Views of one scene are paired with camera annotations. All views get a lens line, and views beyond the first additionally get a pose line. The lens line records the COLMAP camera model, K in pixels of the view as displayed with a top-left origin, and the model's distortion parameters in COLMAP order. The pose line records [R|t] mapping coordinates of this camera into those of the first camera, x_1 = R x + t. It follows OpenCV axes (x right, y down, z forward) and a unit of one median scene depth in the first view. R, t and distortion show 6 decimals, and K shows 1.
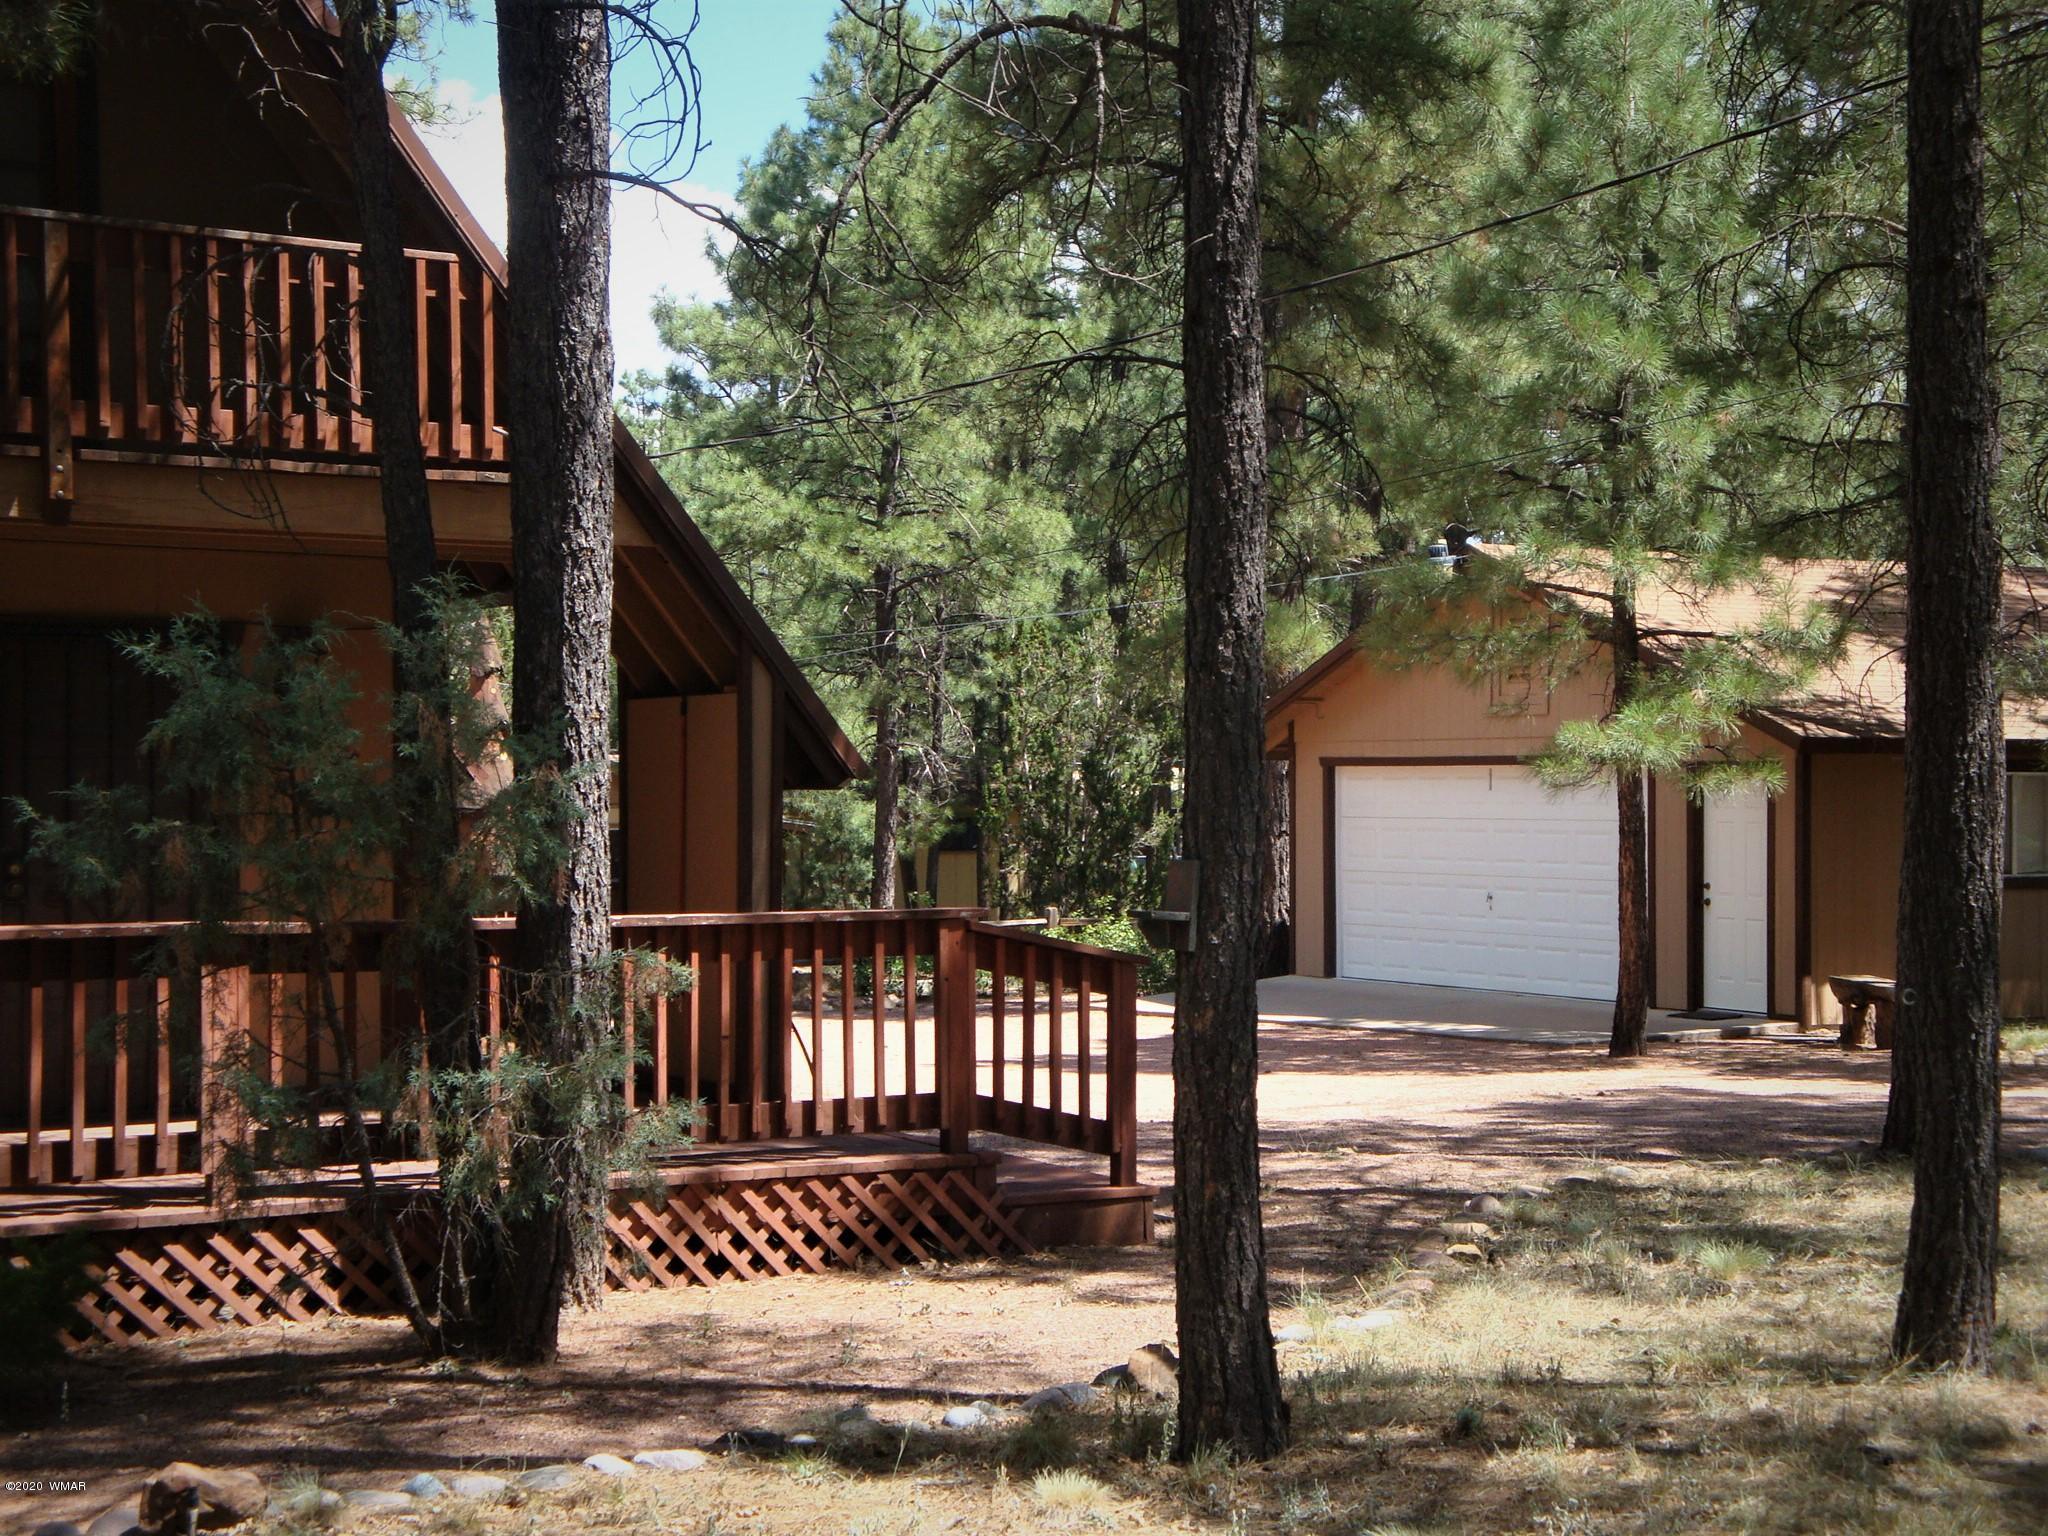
lens RADIAL K [[3250.8, 0, 1023.5], [0, 3250.8, 776.2], [0, 0, 1]] dist [0.188891, 0.000000]
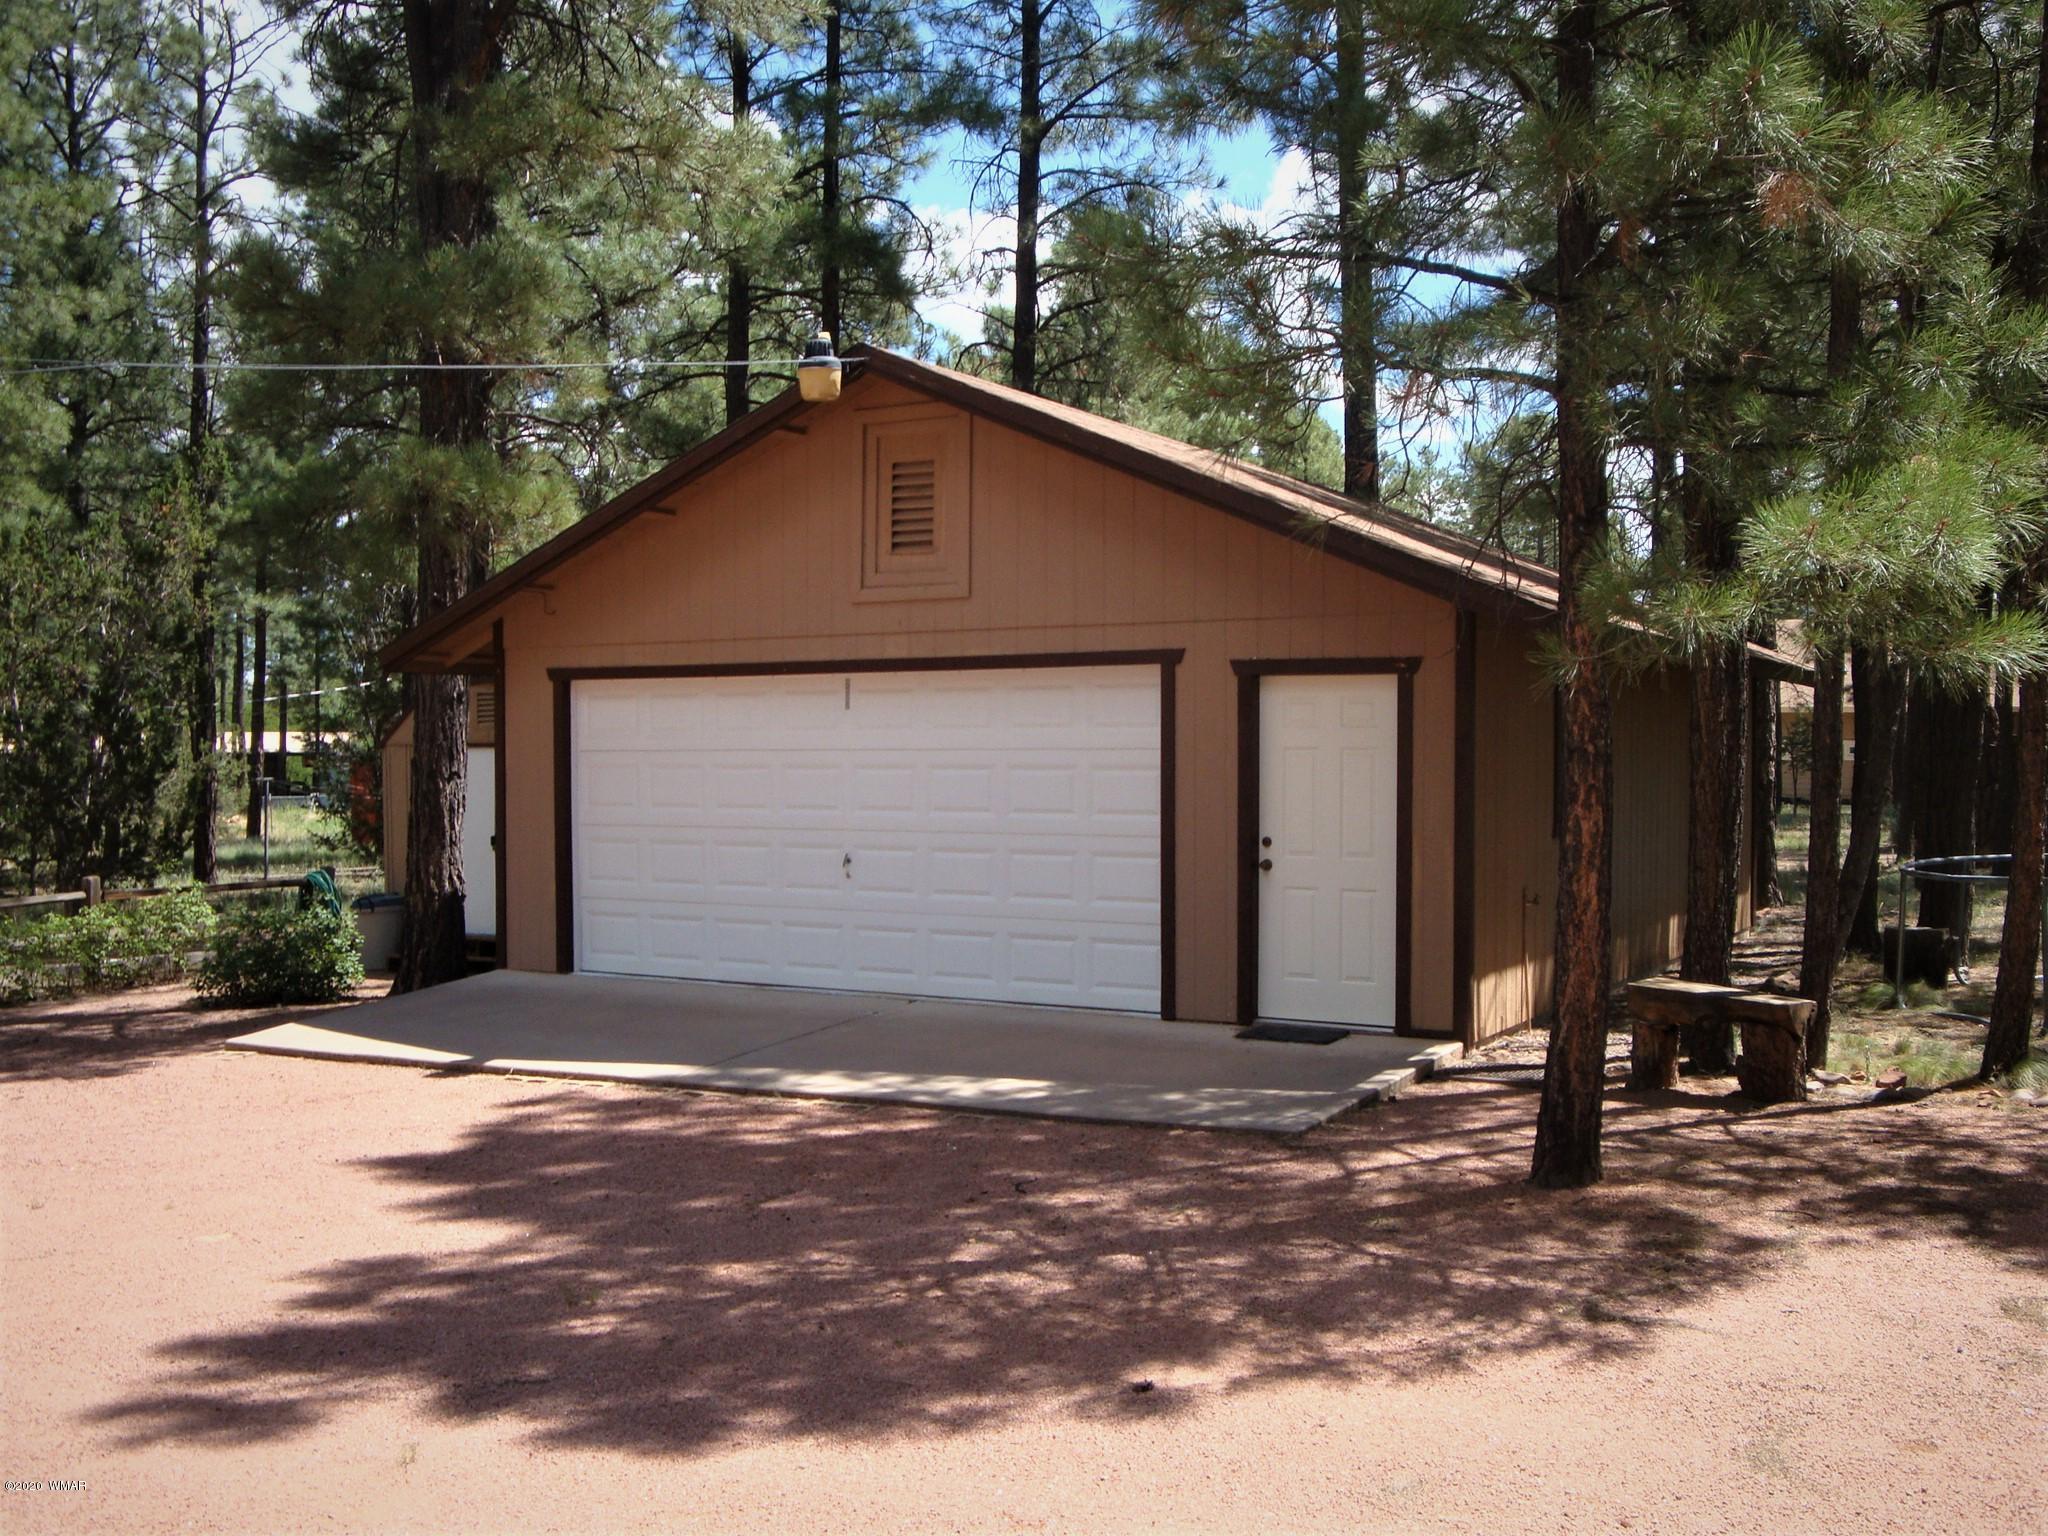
lens RADIAL K [[1990.4, 0, 1026.9], [0, 1990.4, 764.1], [0, 0, 1]] dist [-0.047198, 0.000000]
pose [[0.864582, 0.000037, 0.502492, -0.045163], [-0.002994, 0.999983, 0.005078, 0.015264], [-0.502483, -0.005895, 0.864567, 0.665037]]
